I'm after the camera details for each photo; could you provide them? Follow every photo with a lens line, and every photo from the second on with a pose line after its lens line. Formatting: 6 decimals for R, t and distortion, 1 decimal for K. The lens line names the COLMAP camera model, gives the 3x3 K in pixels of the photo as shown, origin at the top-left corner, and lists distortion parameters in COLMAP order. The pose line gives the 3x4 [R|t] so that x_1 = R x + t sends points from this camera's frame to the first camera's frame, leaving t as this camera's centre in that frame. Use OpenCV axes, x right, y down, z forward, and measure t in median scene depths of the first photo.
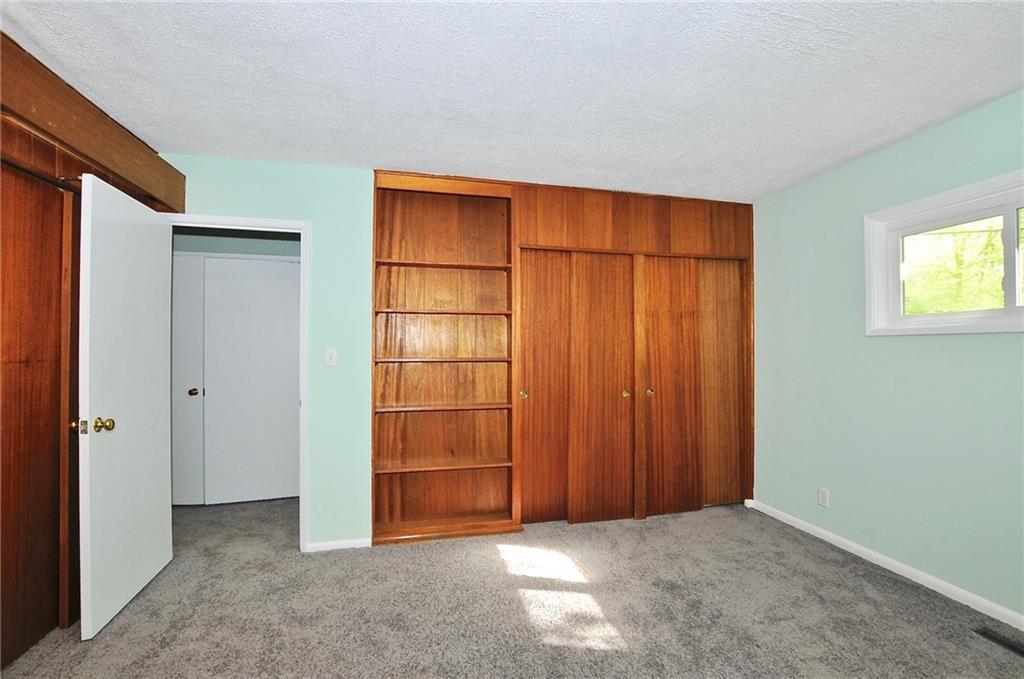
lens RADIAL K [[449.8, 0, 517.0], [0, 449.8, 347.5], [0, 0, 1]] dist [-0.033061, 0.006536]
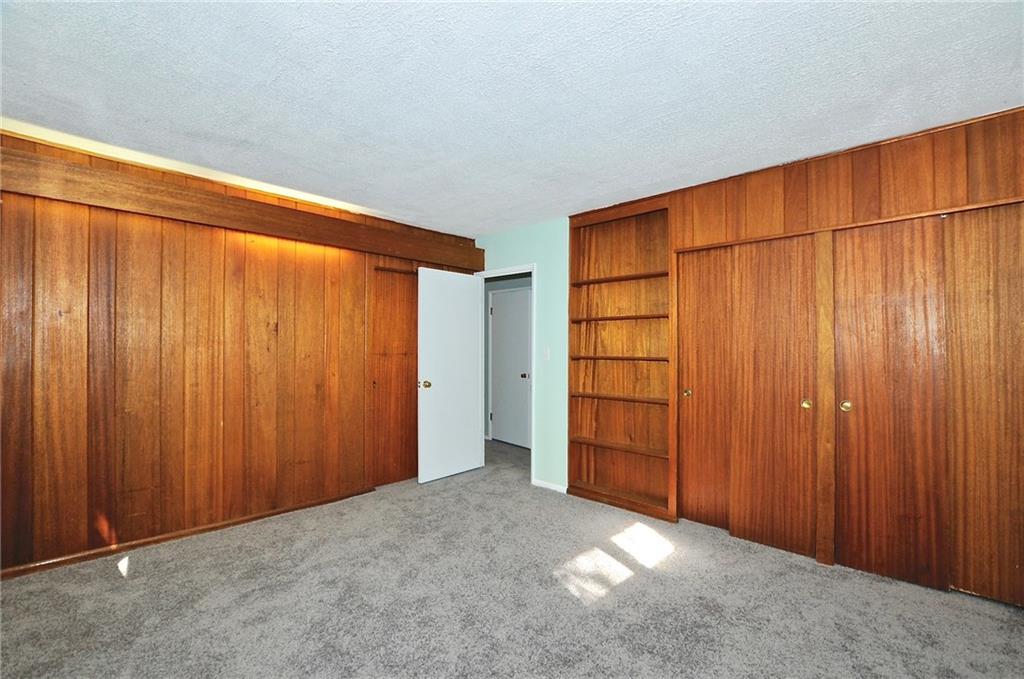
lens RADIAL K [[449.8, 0, 517.0], [0, 449.8, 347.5], [0, 0, 1]] dist [-0.033061, 0.006536]
pose [[0.542205, -0.000487, -0.840246, 0.664963], [-0.001291, 0.999998, -0.001413, 0.001629], [0.840245, 0.001851, 0.542204, 0.118324]]
